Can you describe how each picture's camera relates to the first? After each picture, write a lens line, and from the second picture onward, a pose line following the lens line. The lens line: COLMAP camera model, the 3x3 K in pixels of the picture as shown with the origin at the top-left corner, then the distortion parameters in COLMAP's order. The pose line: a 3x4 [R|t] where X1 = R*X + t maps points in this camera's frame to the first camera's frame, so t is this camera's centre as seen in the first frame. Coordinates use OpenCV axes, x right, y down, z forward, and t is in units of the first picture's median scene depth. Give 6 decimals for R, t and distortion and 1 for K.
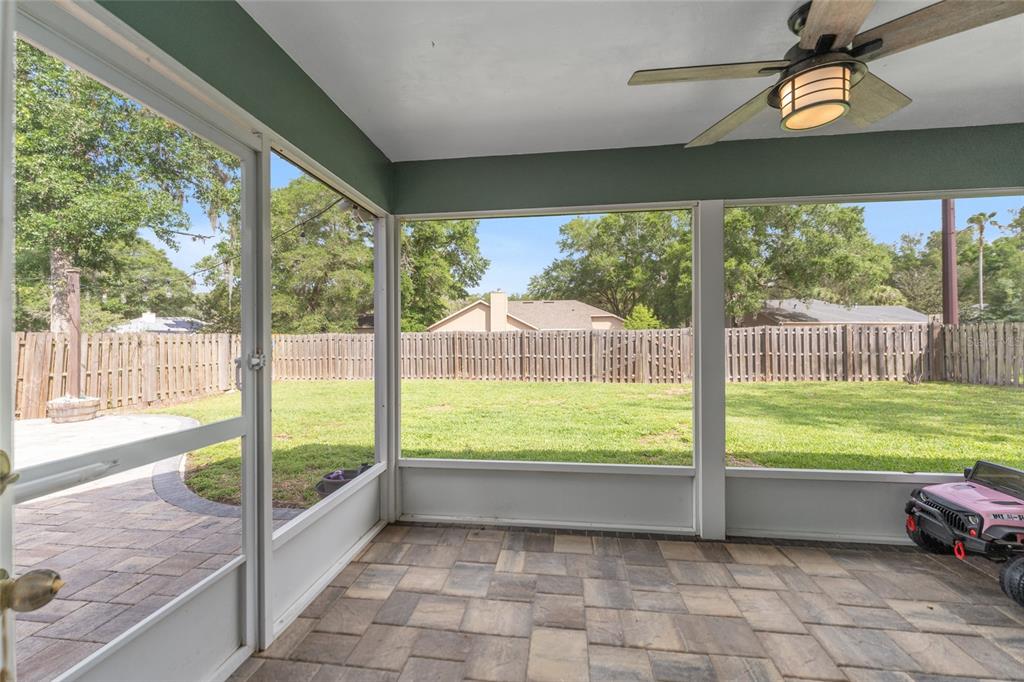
lens RADIAL K [[411.2, 0, 511.8], [0, 411.2, 338.8], [0, 0, 1]] dist [-0.001082, -0.000284]
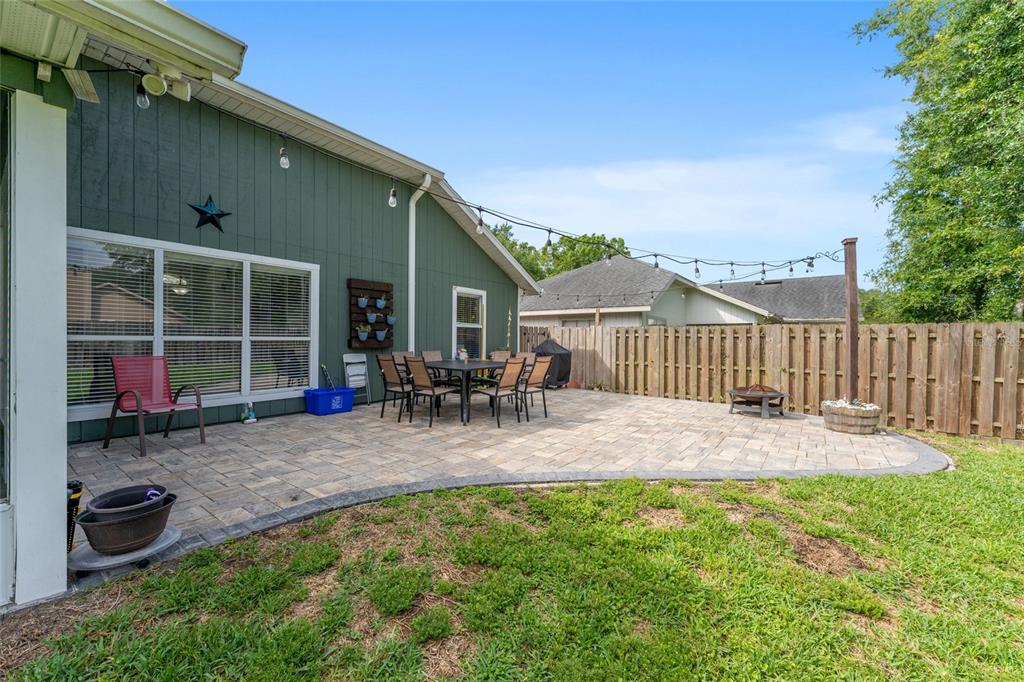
lens RADIAL K [[411.2, 0, 514.6], [0, 411.2, 341.3], [0, 0, 1]] dist [-0.001082, -0.000284]
pose [[-0.498345, -0.003306, -0.866972, -0.056612], [-0.004320, 0.999990, -0.001330, 0.030957], [0.866968, 0.003082, -0.498355, 0.830193]]
